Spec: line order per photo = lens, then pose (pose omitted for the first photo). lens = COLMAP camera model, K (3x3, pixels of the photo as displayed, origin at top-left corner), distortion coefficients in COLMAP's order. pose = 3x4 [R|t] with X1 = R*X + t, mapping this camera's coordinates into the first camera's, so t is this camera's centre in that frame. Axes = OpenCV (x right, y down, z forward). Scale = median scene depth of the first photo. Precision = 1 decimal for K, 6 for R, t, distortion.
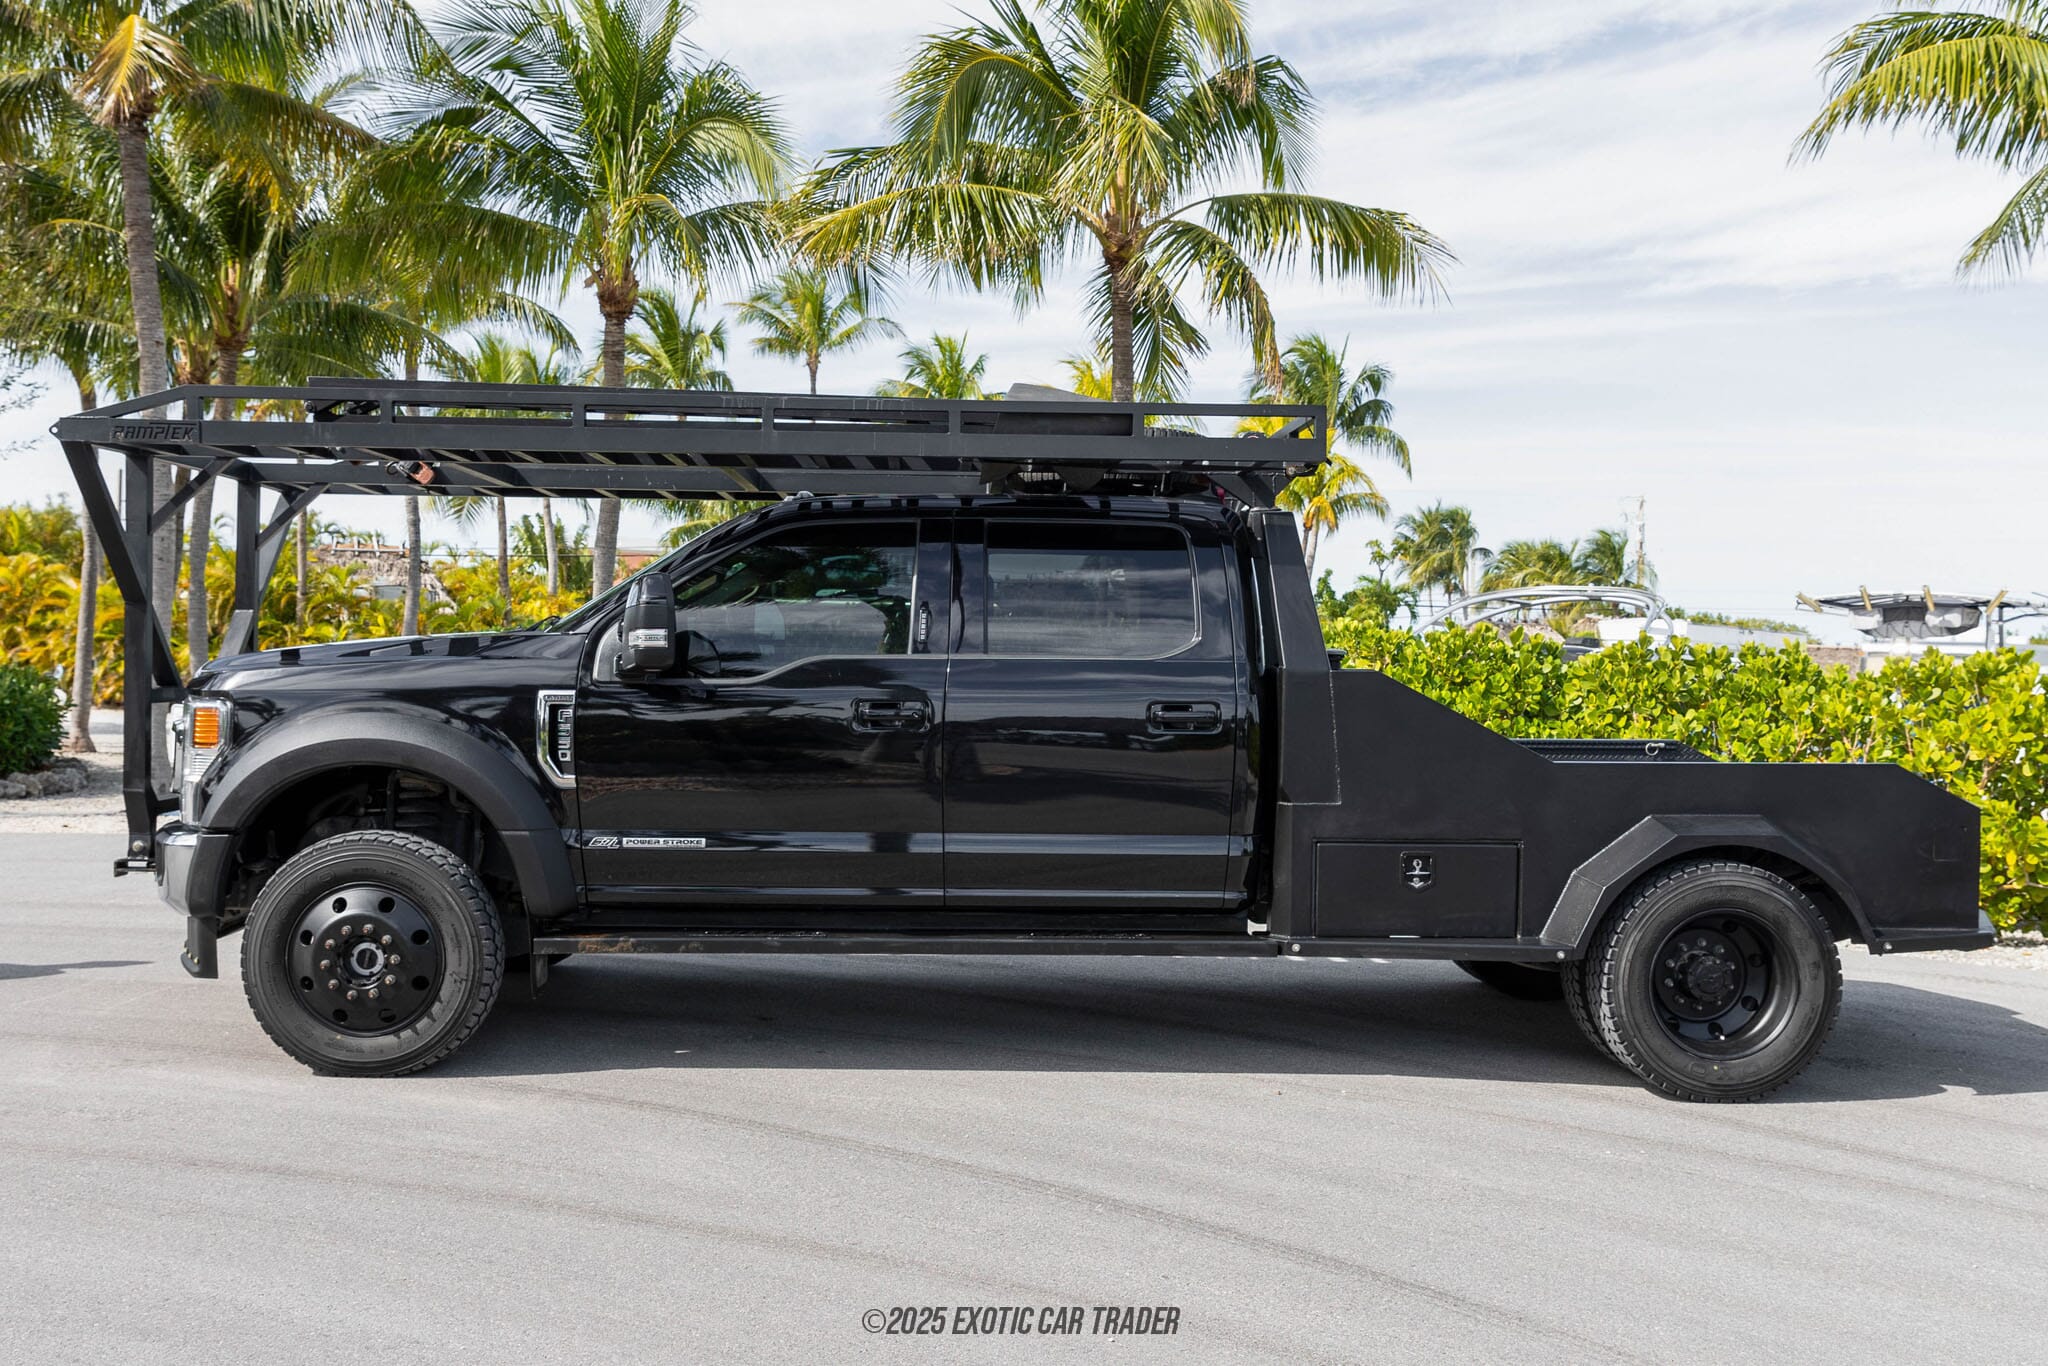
lens RADIAL K [[2035.9, 0, 1024.0], [0, 2035.9, 683.0], [0, 0, 1]] dist [0.018066, 0.009015]
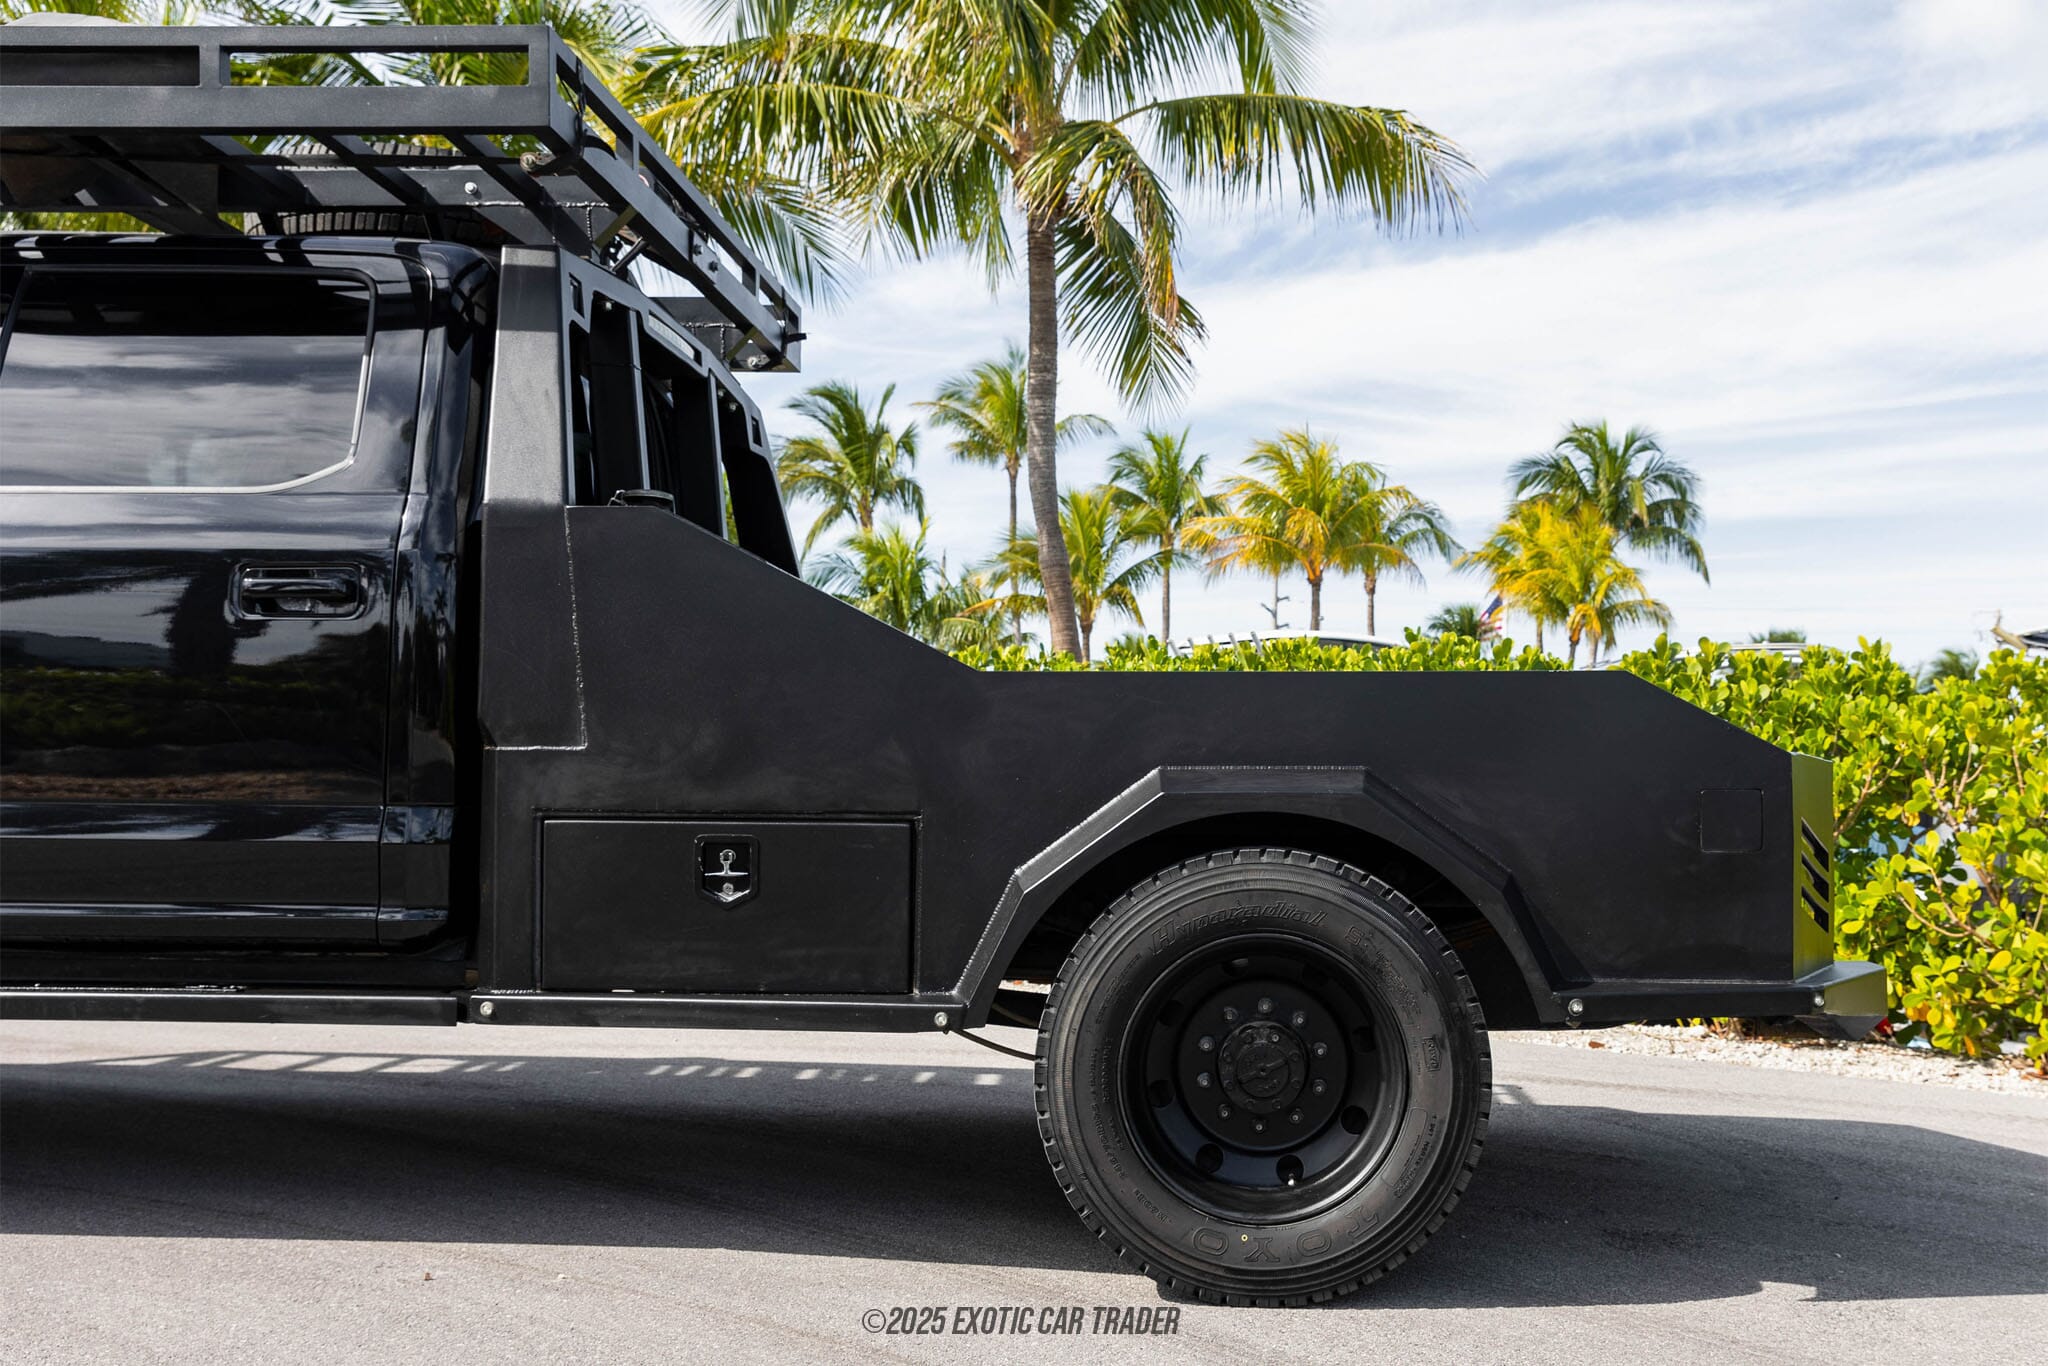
lens RADIAL K [[2332.1, 0, 1025.9], [0, 2332.1, 724.6], [0, 0, 1]] dist [0.017513, -0.036236]
pose [[0.995392, -0.008253, -0.095533, 0.323104], [0.004059, 0.999023, -0.044009, 0.078626], [0.095803, 0.043418, 0.994453, 0.373297]]
